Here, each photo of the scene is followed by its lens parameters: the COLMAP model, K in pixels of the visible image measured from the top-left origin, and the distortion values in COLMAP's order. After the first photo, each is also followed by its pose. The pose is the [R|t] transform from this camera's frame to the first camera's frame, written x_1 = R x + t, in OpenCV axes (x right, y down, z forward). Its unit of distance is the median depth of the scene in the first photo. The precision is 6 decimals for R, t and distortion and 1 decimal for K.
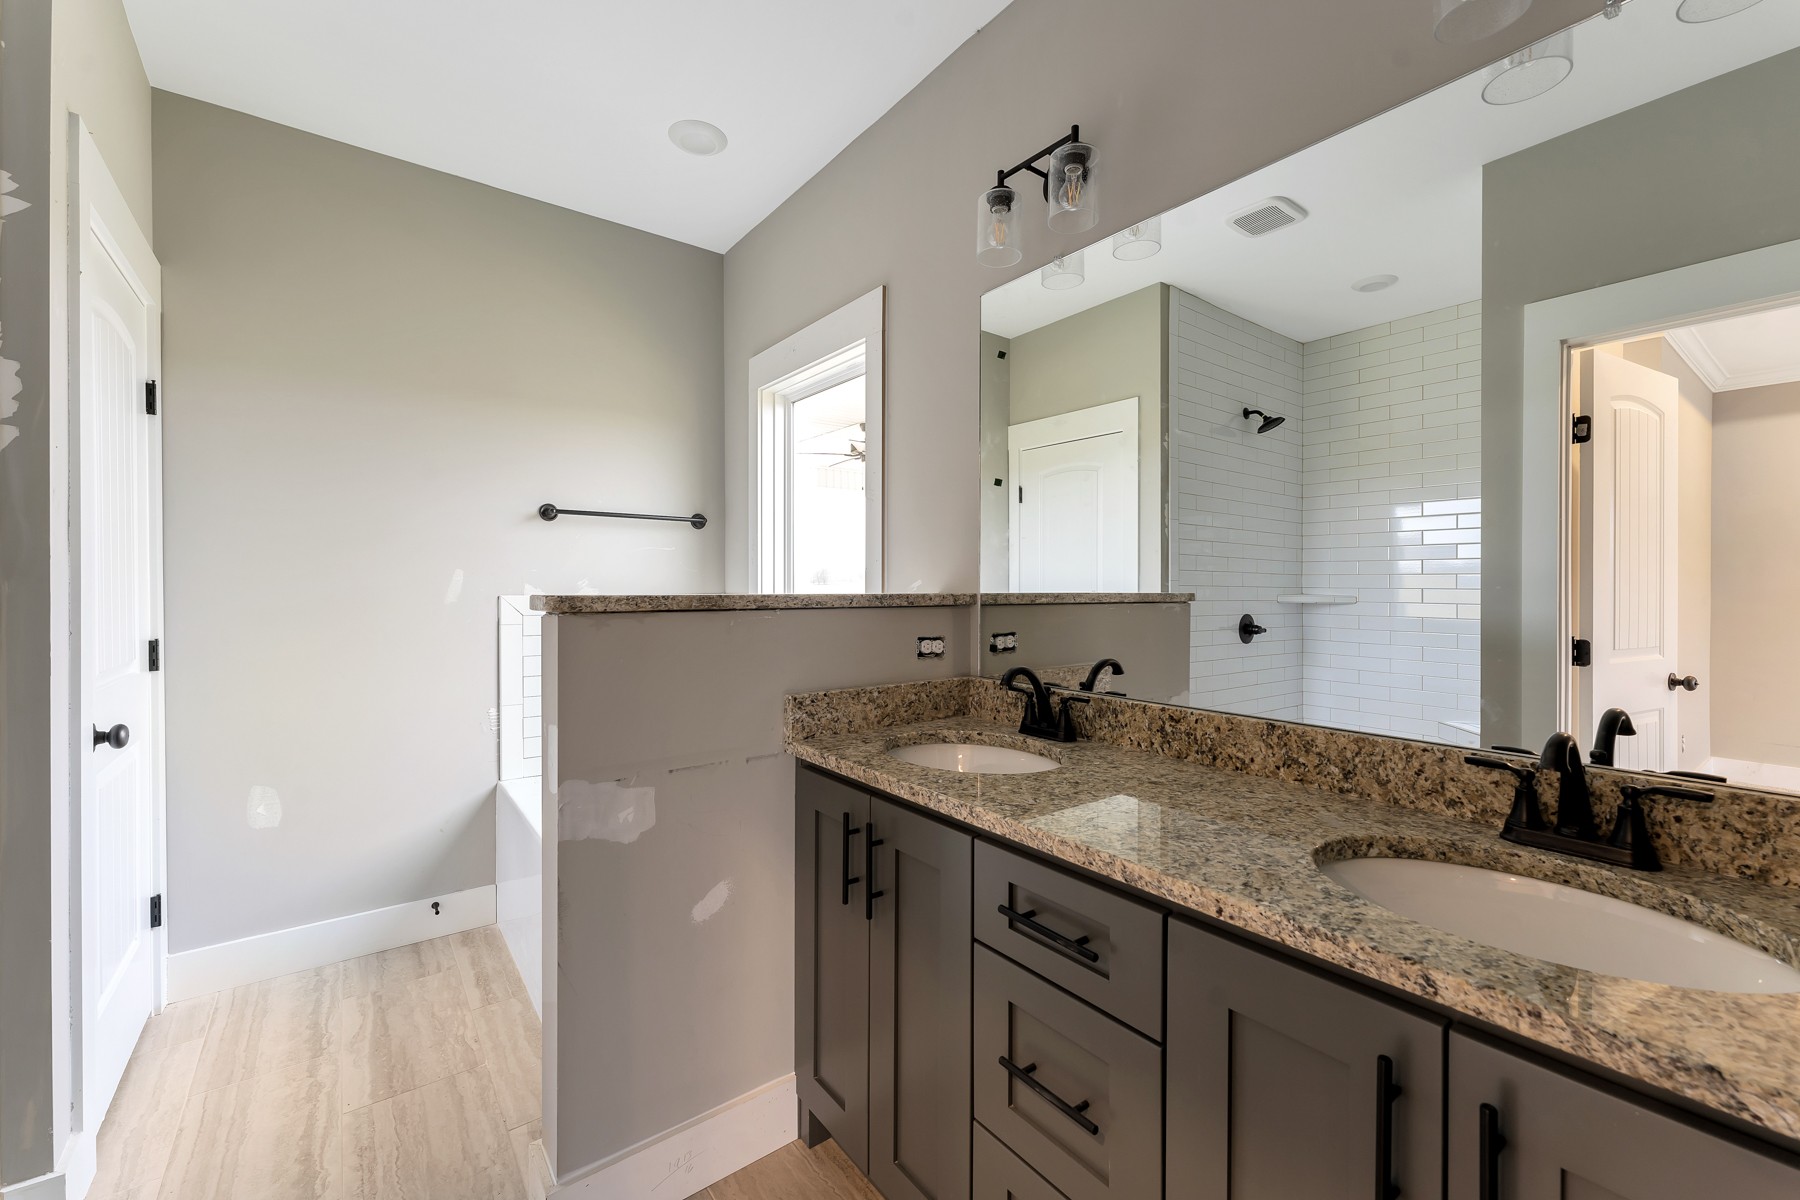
lens RADIAL K [[742.5, 0, 900.8], [0, 742.5, 597.2], [0, 0, 1]] dist [0.001184, 0.000177]
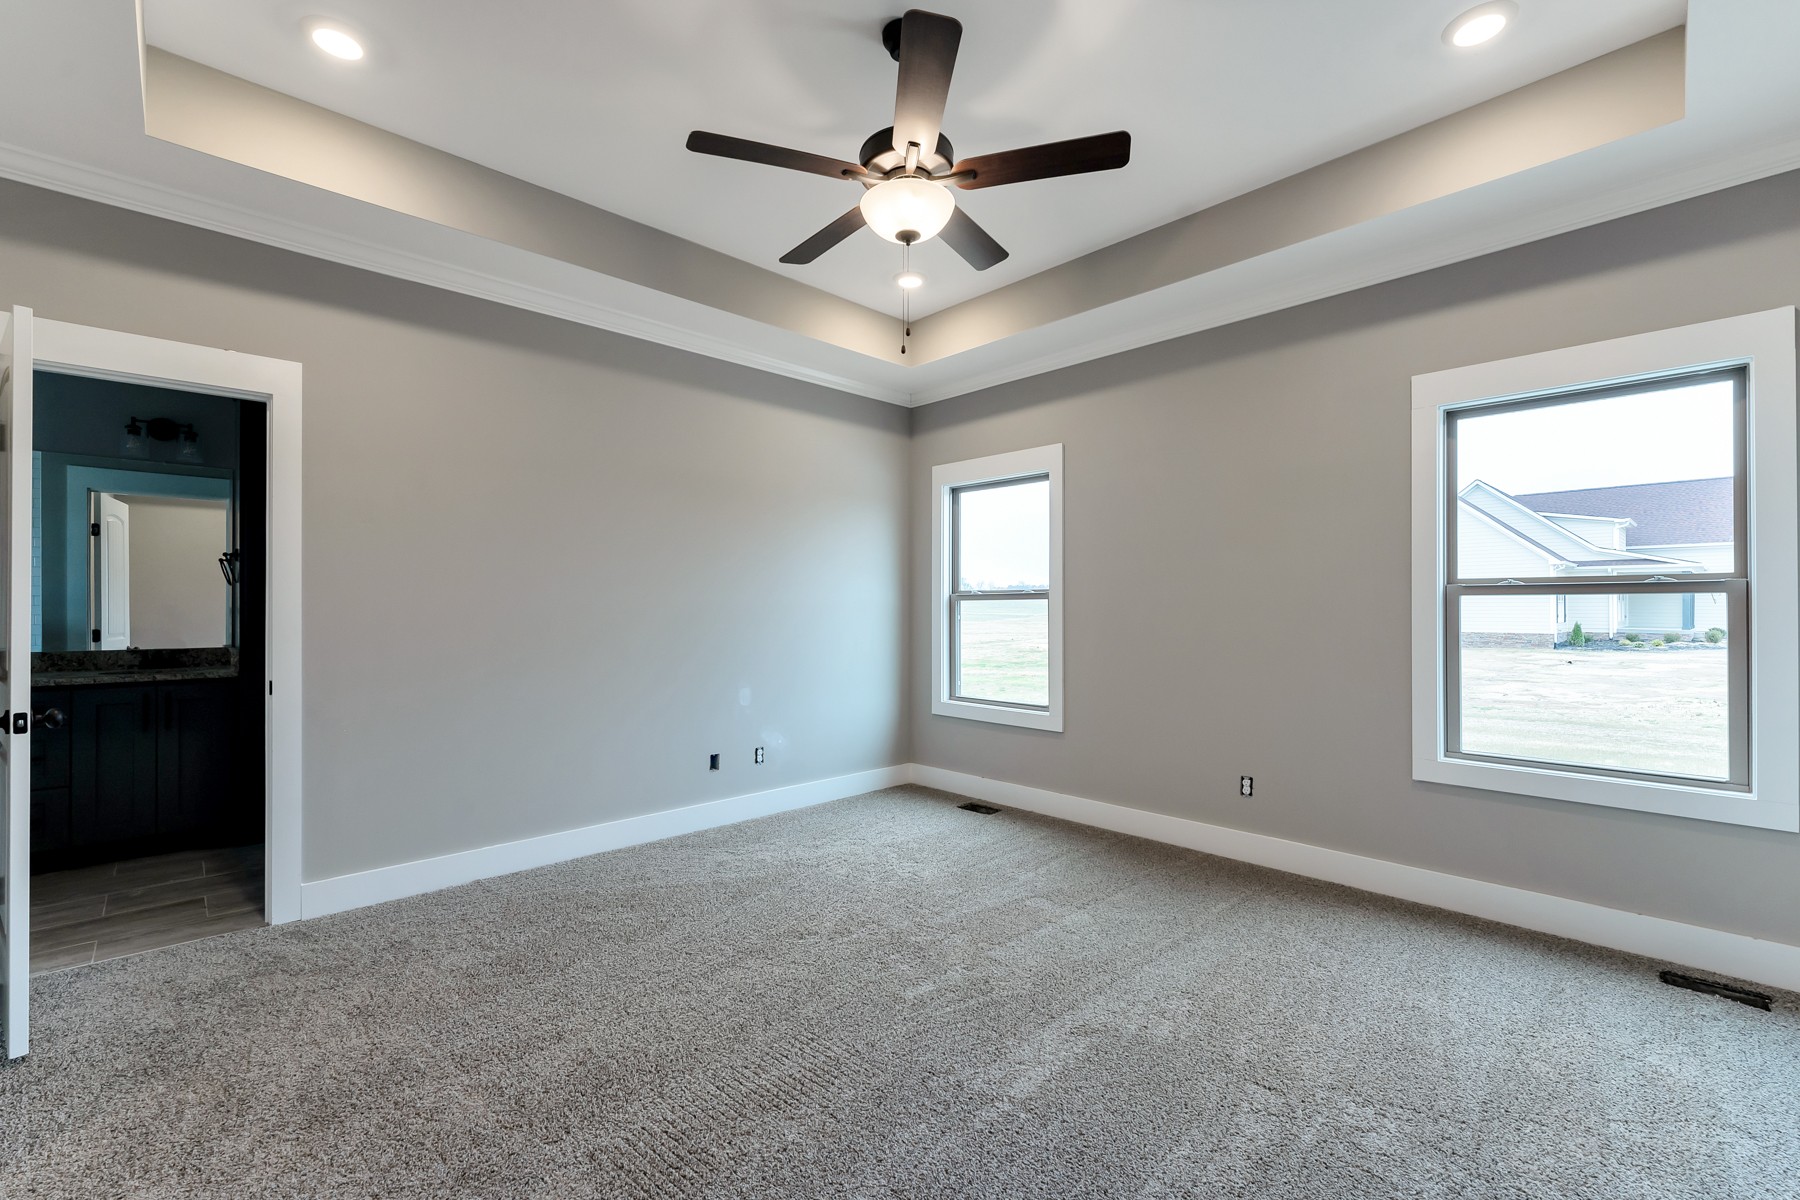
lens RADIAL K [[742.5, 0, 905.9], [0, 742.5, 604.3], [0, 0, 1]] dist [0.001184, 0.000177]
pose [[-0.121465, 0.001530, 0.992595, -1.489484], [0.012290, 0.999924, -0.000037, 0.014877], [-0.992520, 0.012195, -0.121474, -1.048681]]
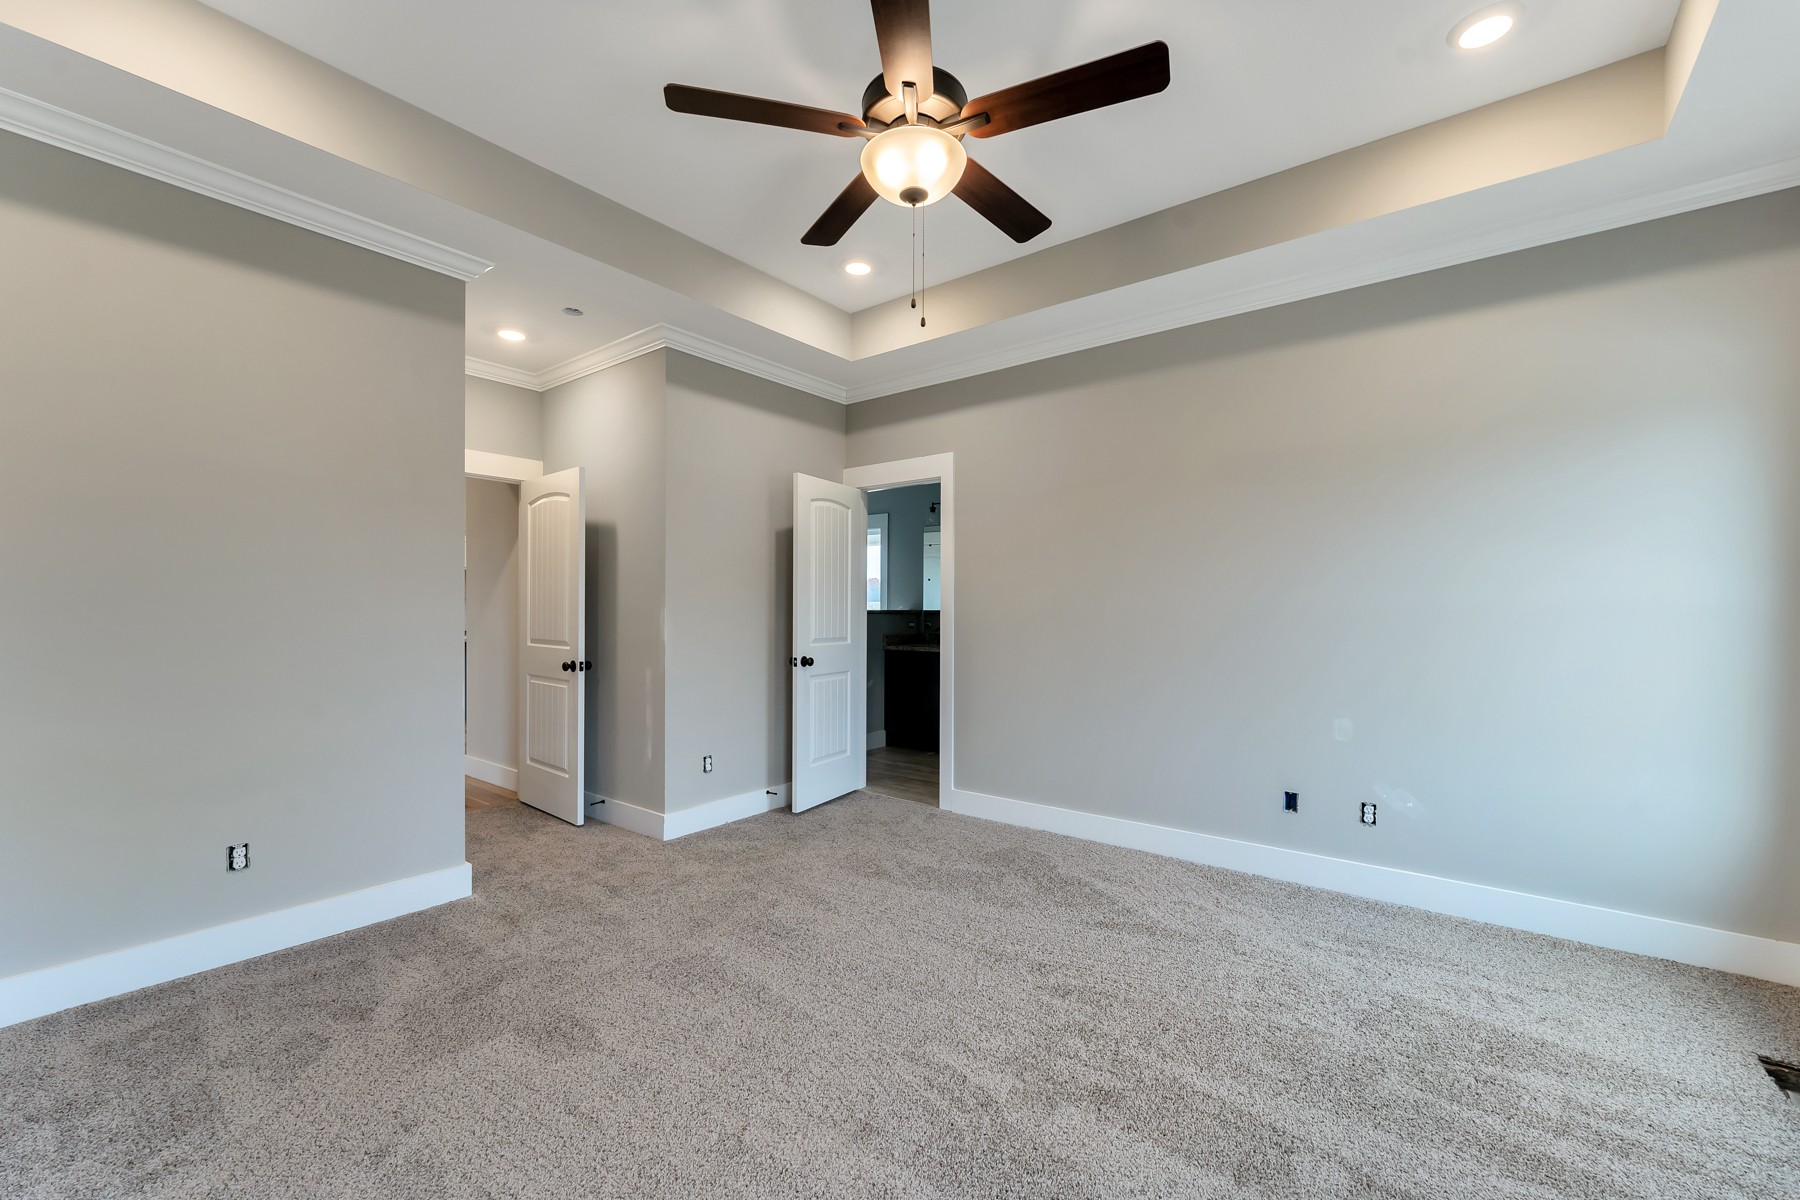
lens RADIAL K [[742.5, 0, 907.2], [0, 742.5, 608.9], [0, 0, 1]] dist [0.001184, 0.000177]
pose [[0.963493, 0.004065, 0.267704, -0.733172], [-0.000266, 0.999899, -0.014226, 0.034453], [-0.267735, 0.013635, 0.963396, -2.052392]]
